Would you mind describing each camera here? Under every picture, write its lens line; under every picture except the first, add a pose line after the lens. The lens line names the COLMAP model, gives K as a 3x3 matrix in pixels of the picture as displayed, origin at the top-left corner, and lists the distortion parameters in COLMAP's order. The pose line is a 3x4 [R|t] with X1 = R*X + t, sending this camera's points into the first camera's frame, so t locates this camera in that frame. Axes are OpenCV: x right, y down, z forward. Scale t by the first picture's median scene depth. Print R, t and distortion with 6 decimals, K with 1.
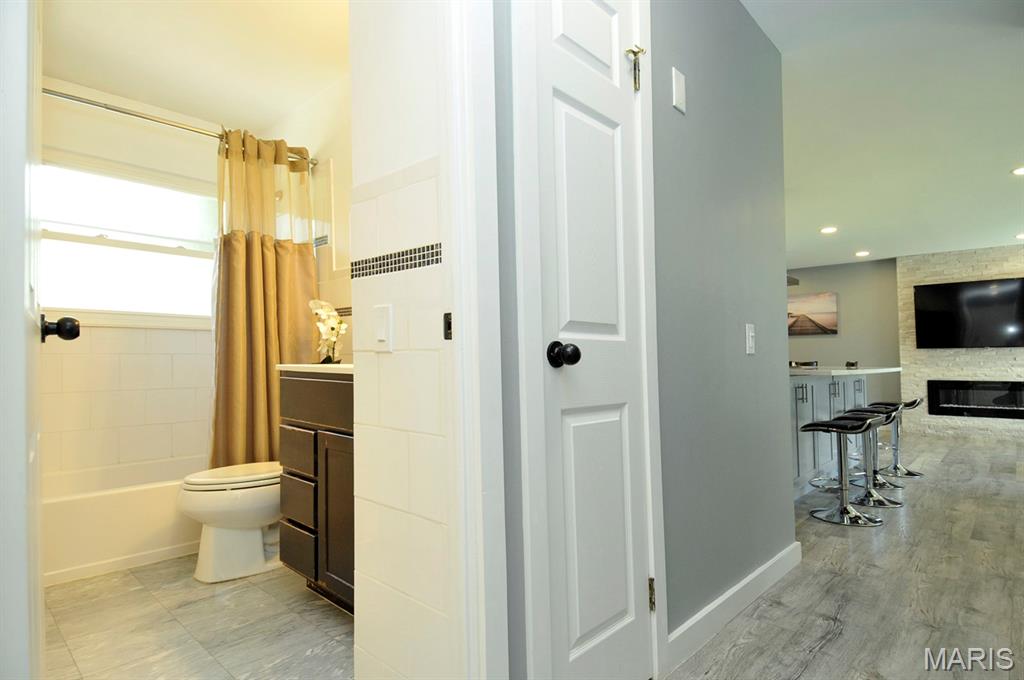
lens RADIAL K [[568.0, 0, 512.0], [0, 568.0, 340.0], [0, 0, 1]] dist [0.096166, -0.122938]
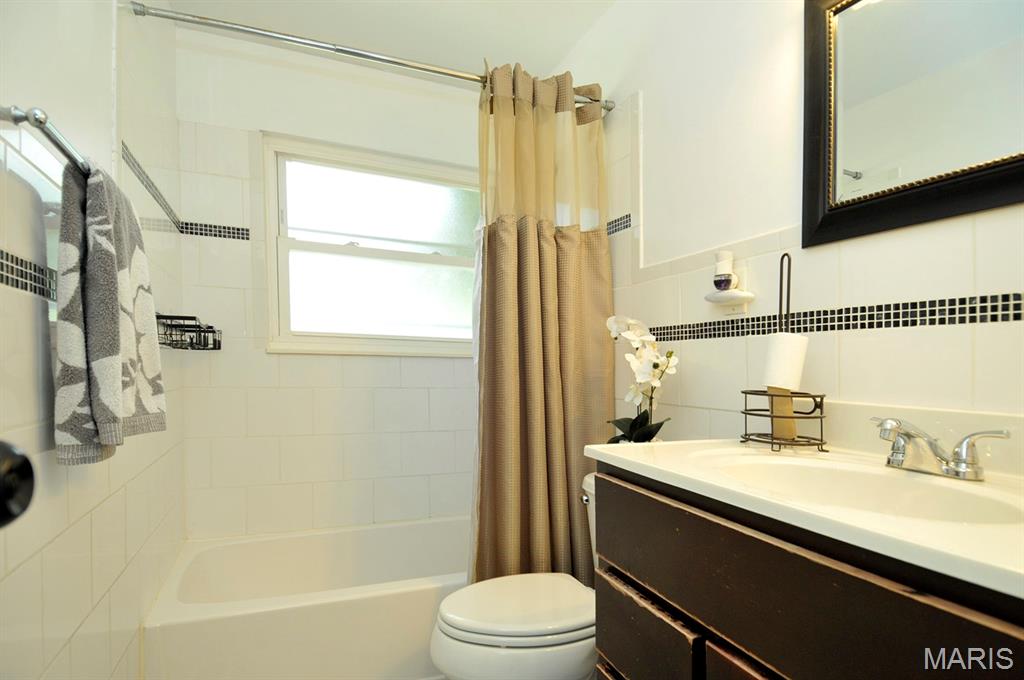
lens RADIAL K [[541.8, 0, 508.0], [0, 541.8, 351.6], [0, 0, 1]] dist [0.048730, -0.054846]
pose [[0.912582, -0.000324, -0.408895, -0.207927], [0.004555, 0.999946, 0.009373, -0.036683], [0.408869, -0.010416, 0.912533, 0.409039]]
